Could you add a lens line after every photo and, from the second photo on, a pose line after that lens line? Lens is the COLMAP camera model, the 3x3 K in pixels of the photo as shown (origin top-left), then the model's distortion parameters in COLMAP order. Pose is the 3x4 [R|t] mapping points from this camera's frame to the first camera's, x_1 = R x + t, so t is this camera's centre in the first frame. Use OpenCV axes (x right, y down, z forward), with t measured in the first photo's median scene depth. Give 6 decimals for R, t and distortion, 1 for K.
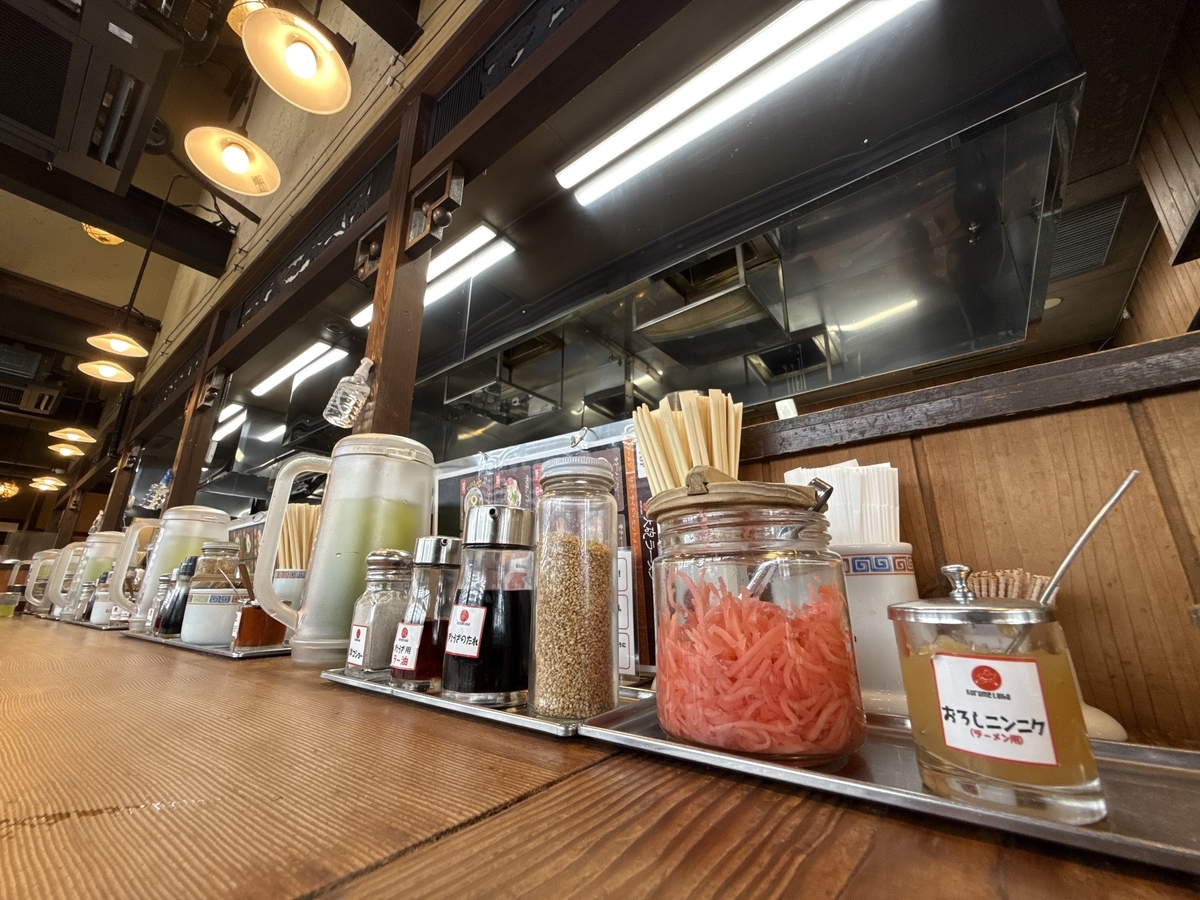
lens RADIAL K [[480.3, 0, 600.0], [0, 480.3, 450.0], [0, 0, 1]] dist [-0.000745, 0.000870]
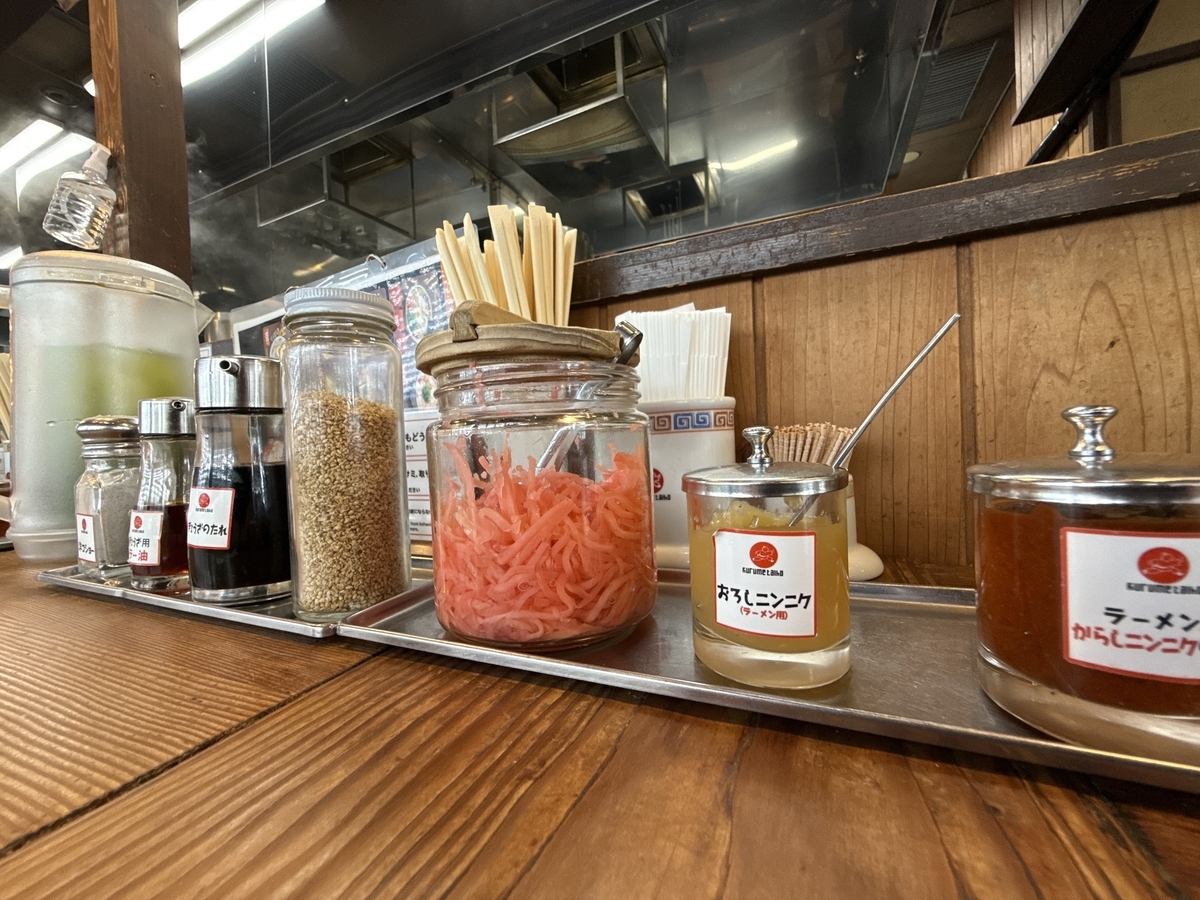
lens RADIAL K [[480.3, 0, 600.0], [0, 480.3, 450.0], [0, 0, 1]] dist [-0.000745, 0.000870]
pose [[0.970565, -0.045723, 0.236458, 0.178765], [-0.028038, 0.953686, 0.299494, 0.020903], [-0.239201, -0.297308, 0.924333, 0.179578]]
